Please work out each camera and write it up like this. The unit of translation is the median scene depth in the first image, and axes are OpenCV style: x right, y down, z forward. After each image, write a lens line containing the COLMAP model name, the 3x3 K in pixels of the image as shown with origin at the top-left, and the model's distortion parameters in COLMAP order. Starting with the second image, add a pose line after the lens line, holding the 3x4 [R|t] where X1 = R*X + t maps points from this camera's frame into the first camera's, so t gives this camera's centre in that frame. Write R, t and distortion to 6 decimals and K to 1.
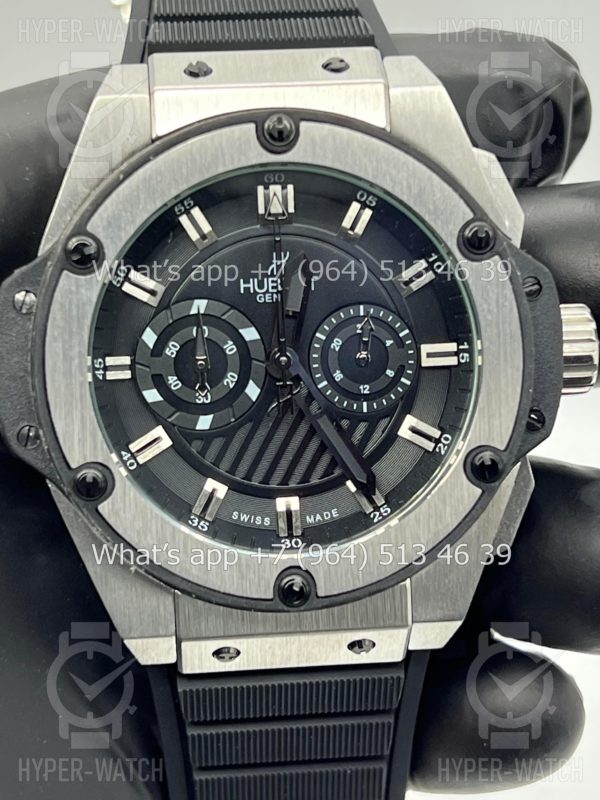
lens RADIAL K [[1829.8, 0, 300.0], [0, 1829.8, 400.0], [0, 0, 1]] dist [0.194916, -0.365418]
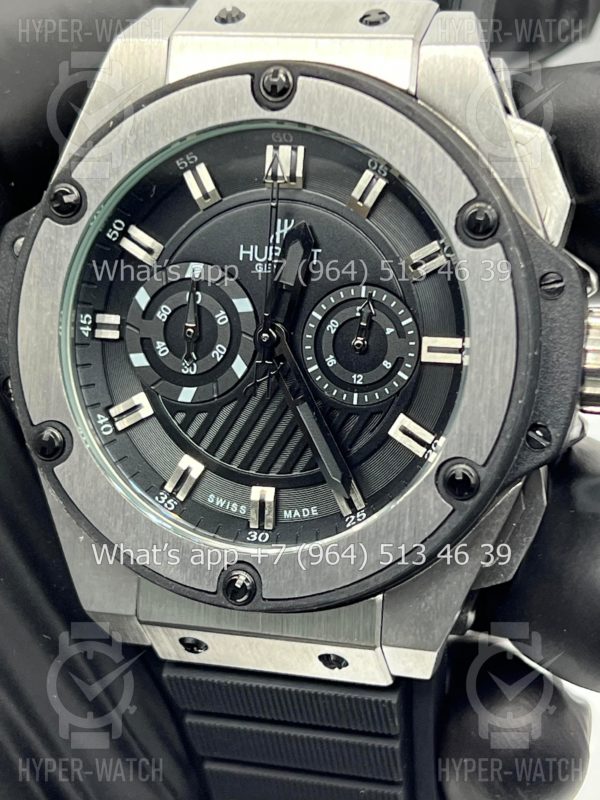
lens RADIAL K [[1829.8, 0, 300.0], [0, 1829.8, 400.0], [0, 0, 1]] dist [0.194916, -0.365418]
pose [[0.926744, 0.118350, -0.356566, 0.333644], [-0.115437, 0.992876, 0.029522, -0.019181], [0.357520, 0.013801, 0.933804, 0.150537]]
